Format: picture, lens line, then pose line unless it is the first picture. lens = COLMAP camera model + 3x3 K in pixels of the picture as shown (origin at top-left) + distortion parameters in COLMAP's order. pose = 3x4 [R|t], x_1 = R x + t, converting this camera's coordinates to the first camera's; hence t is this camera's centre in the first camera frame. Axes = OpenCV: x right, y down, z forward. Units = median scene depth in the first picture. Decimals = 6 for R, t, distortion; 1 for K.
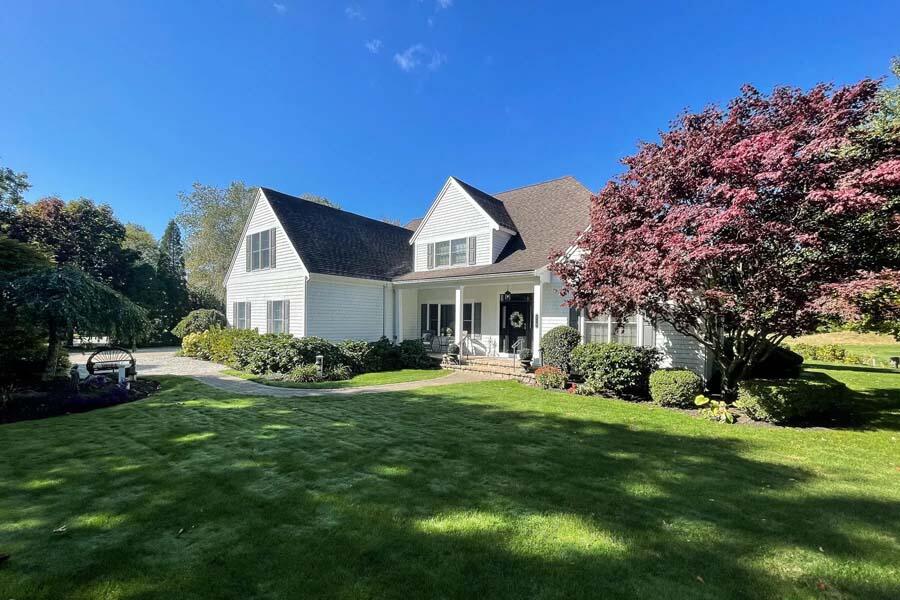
lens RADIAL K [[364.8, 0, 450.0], [0, 364.8, 300.0], [0, 0, 1]] dist [-0.000464, 0.000045]
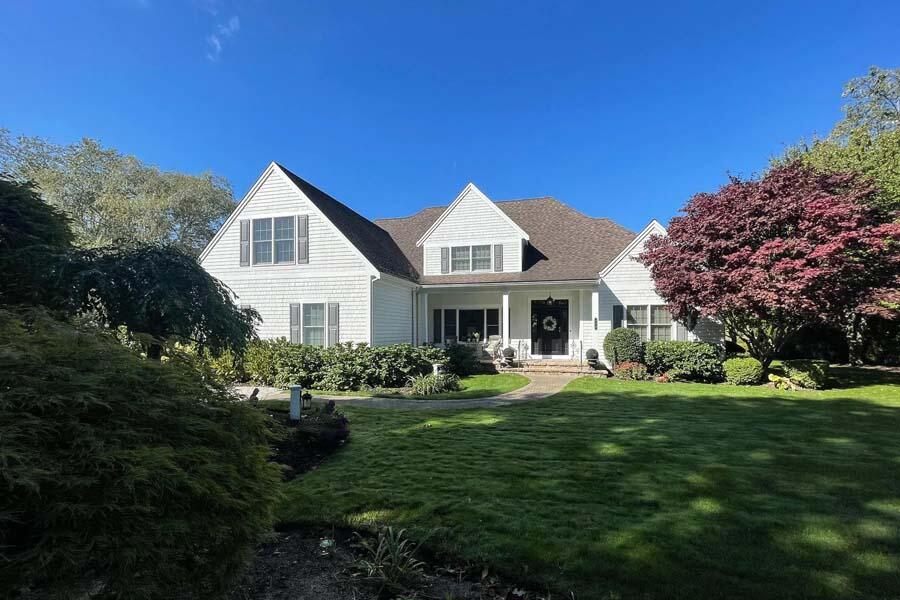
lens RADIAL K [[368.1, 0, 446.7], [0, 368.1, 304.7], [0, 0, 1]] dist [-0.000061, 0.000183]
pose [[0.911831, 0.011865, 0.410394, -0.536643], [-0.008125, 0.999908, -0.010857, 0.010885], [-0.410485, 0.006565, 0.911844, 0.116464]]
